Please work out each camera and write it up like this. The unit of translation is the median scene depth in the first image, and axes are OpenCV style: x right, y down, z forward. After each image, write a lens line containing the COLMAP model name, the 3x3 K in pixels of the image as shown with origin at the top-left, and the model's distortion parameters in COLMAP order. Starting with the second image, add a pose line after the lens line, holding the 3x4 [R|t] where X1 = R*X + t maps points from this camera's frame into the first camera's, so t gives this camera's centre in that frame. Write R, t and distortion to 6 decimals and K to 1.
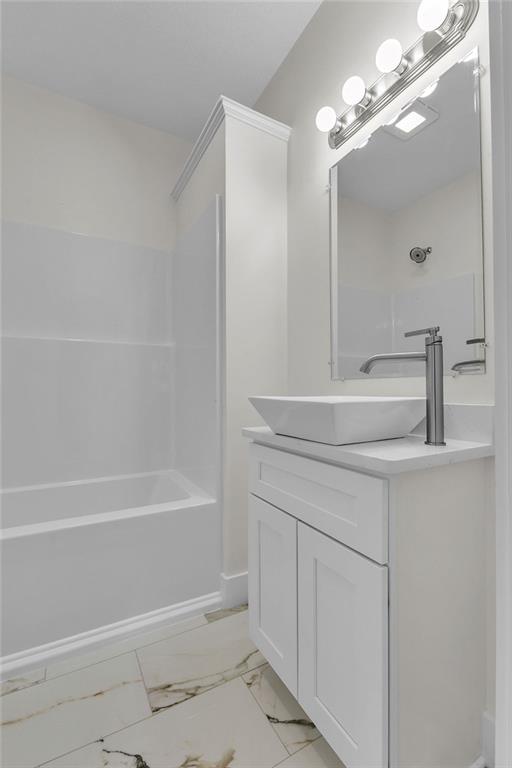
lens RADIAL K [[346.3, 0, 260.3], [0, 346.3, 387.3], [0, 0, 1]] dist [0.004788, -0.000473]
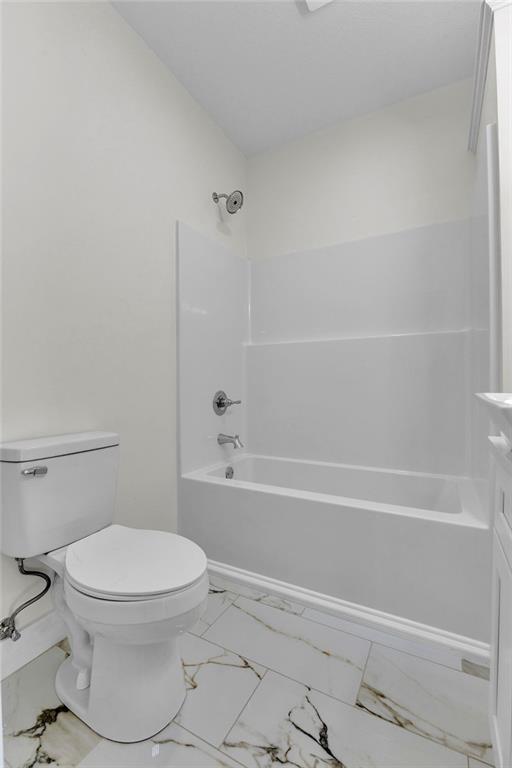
lens RADIAL K [[346.3, 0, 259.8], [0, 346.3, 382.5], [0, 0, 1]] dist [0.004788, -0.000473]
pose [[0.538458, -0.005189, -0.842636, 0.358109], [0.003079, 0.999986, -0.004190, 0.005533], [0.842647, -0.000339, 0.538467, 0.203024]]
